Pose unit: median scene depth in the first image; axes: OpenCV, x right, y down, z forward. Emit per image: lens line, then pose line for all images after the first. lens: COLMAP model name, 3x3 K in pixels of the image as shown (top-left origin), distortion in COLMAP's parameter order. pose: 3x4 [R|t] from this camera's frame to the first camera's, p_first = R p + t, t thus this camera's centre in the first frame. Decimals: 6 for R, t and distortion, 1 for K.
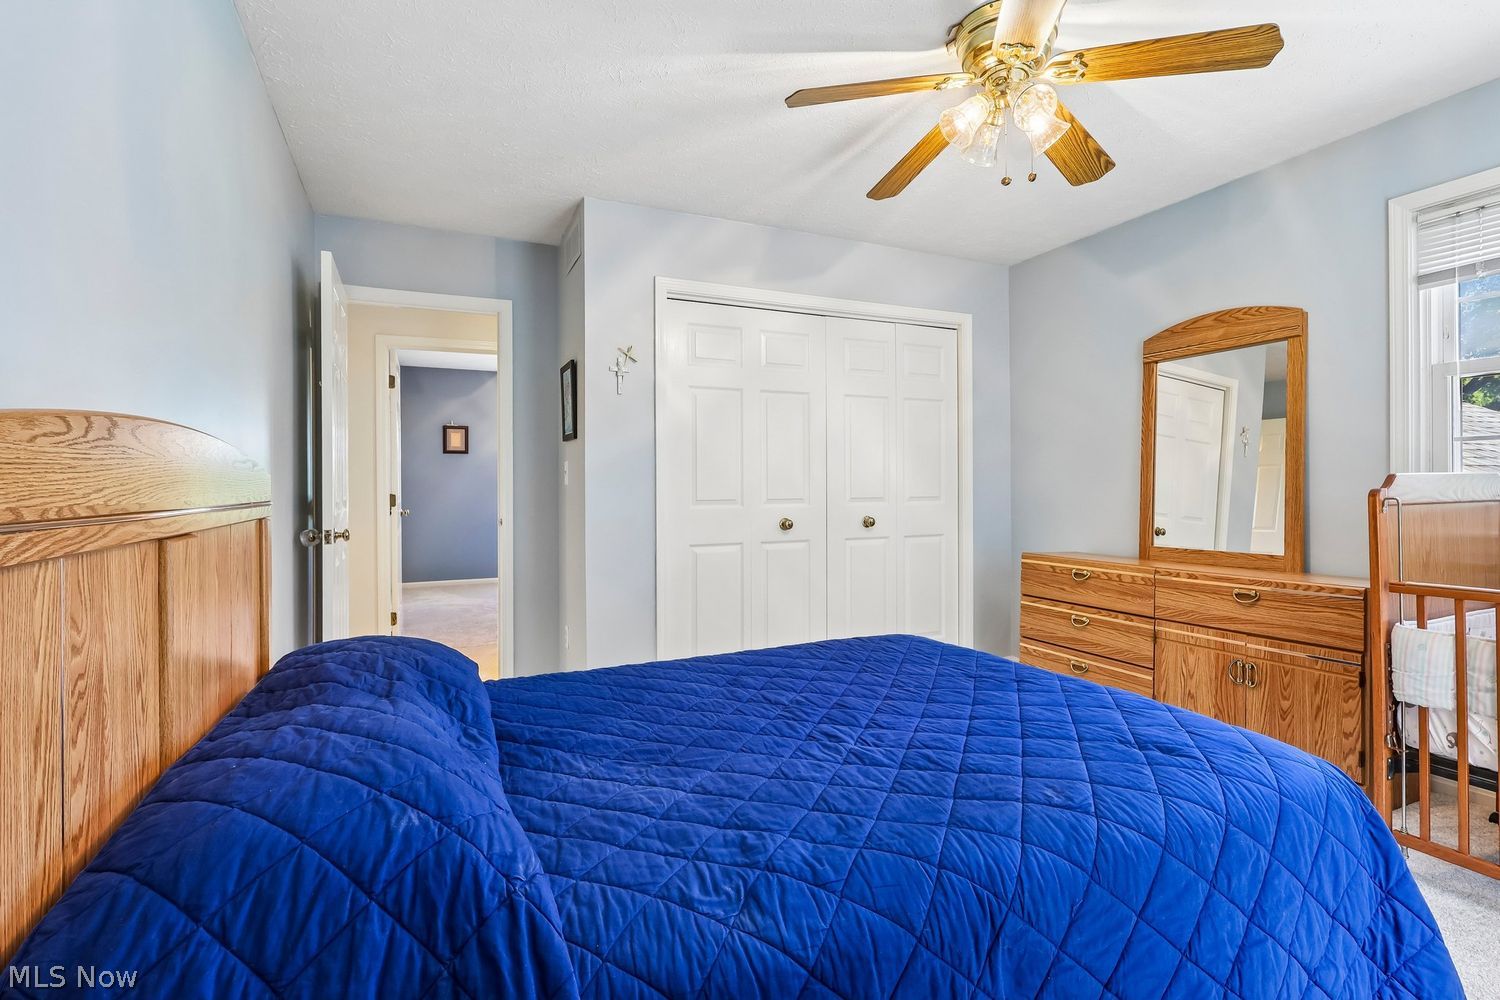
lens RADIAL K [[700.5, 0, 750.0], [0, 700.5, 479.2], [0, 0, 1]] dist [-0.000539, 0.000185]
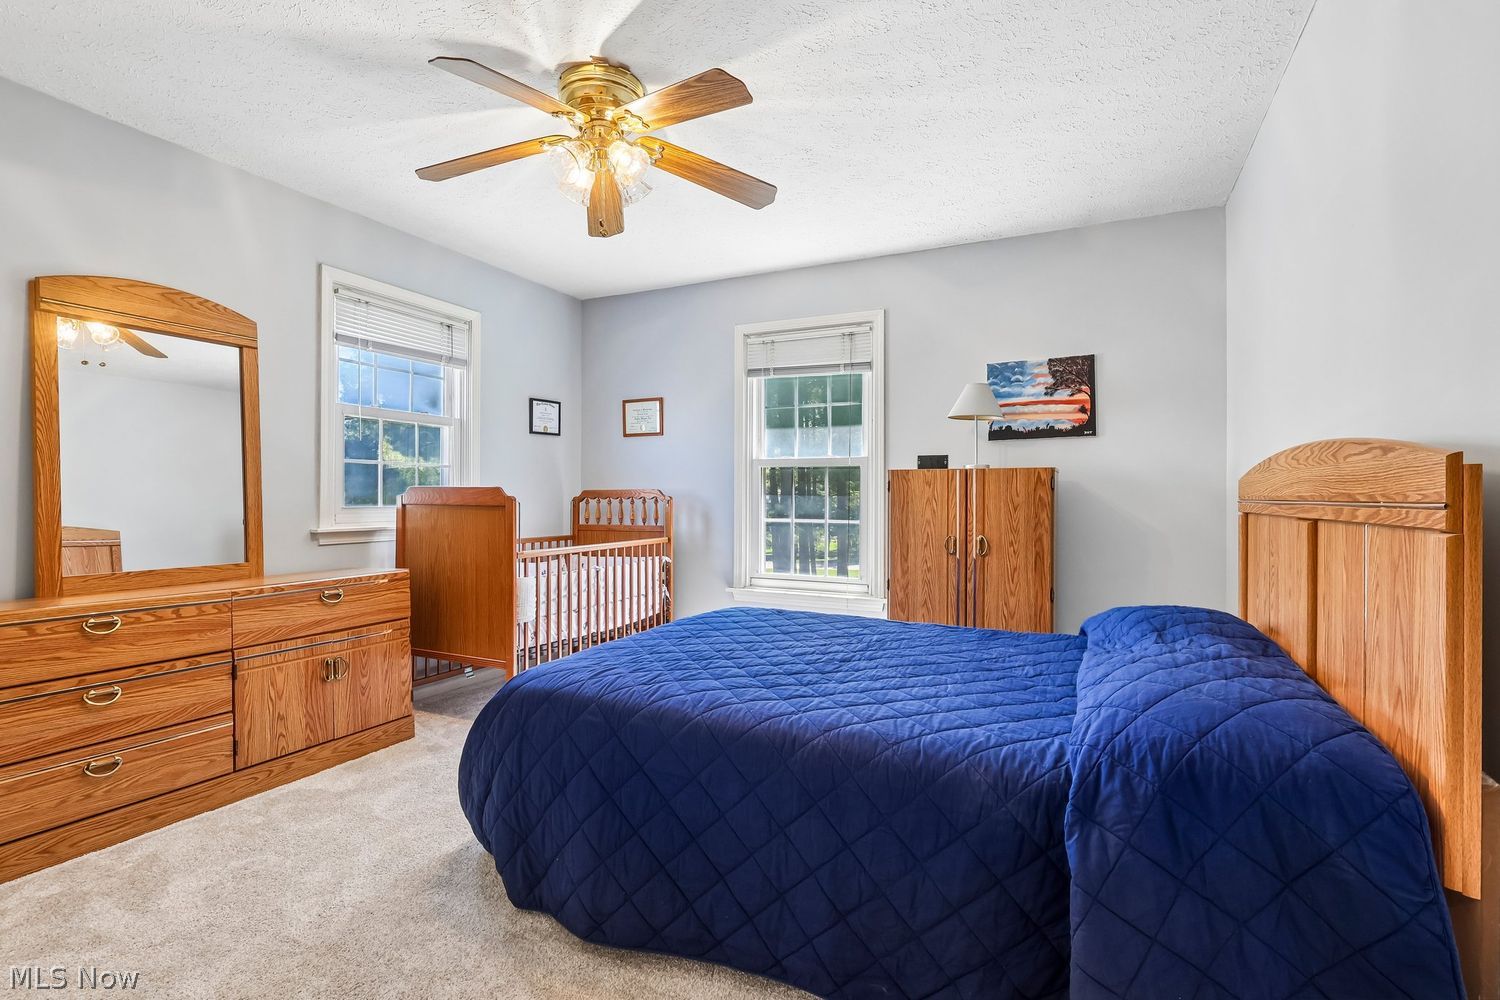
lens RADIAL K [[696.1, 0, 750.0], [0, 696.1, 500.0], [0, 0, 1]] dist [0.000122, -0.000014]
pose [[-0.631632, 0.008325, 0.775223, -0.452948], [-0.005647, 0.999866, -0.015338, 0.029175], [-0.775247, -0.014066, -0.631501, 1.039587]]
